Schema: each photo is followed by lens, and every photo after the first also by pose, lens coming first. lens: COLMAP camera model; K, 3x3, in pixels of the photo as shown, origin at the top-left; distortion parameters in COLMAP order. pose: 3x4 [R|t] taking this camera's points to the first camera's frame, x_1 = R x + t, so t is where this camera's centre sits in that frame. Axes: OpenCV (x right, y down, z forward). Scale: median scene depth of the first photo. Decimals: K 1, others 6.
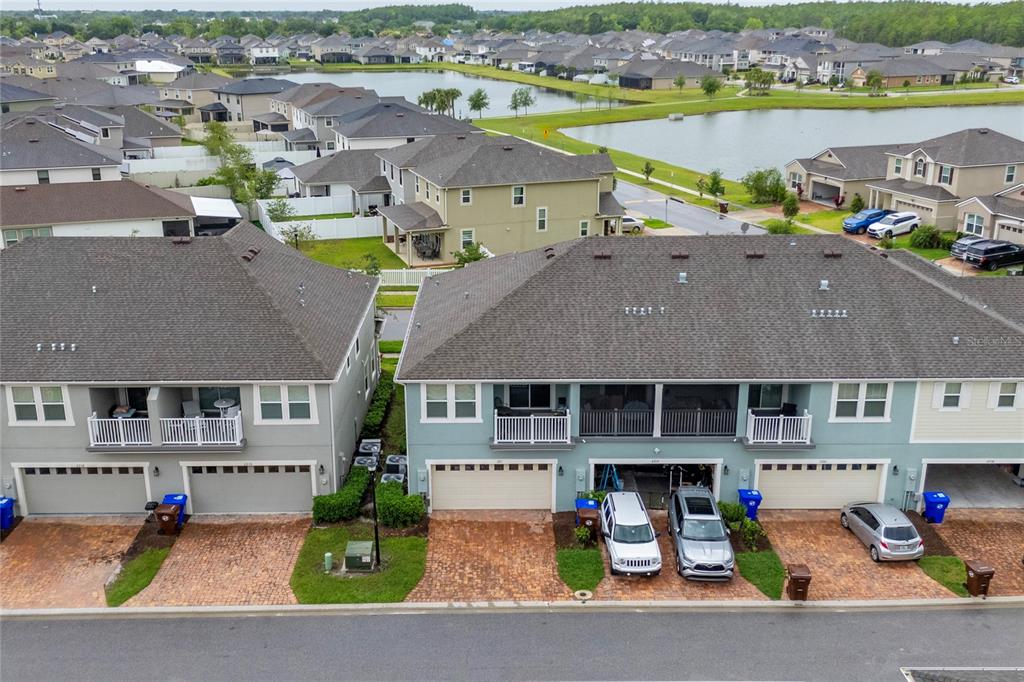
lens RADIAL K [[1041.1, 0, 512.0], [0, 1041.1, 341.0], [0, 0, 1]] dist [-0.009371, -0.012383]
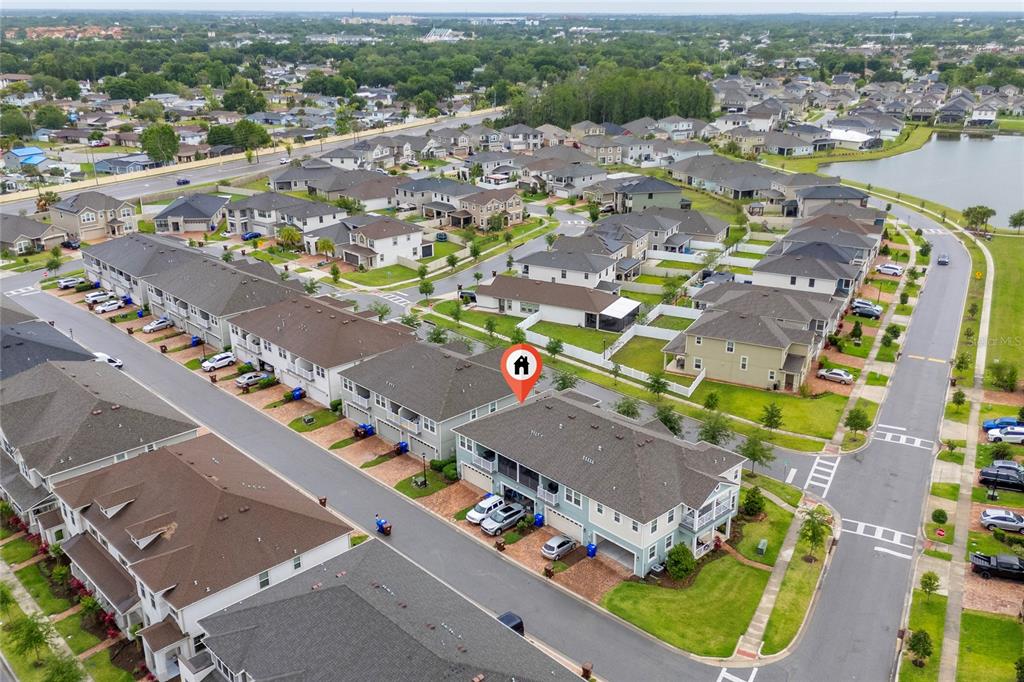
lens RADIAL K [[1041.1, 0, 512.0], [0, 1041.1, 341.0], [0, 0, 1]] dist [-0.009371, -0.012383]
pose [[0.641305, 0.246806, -0.726508, 1.911478], [-0.204456, 0.967588, 0.148227, -0.622194], [0.739544, 0.053480, 0.670980, -0.749210]]
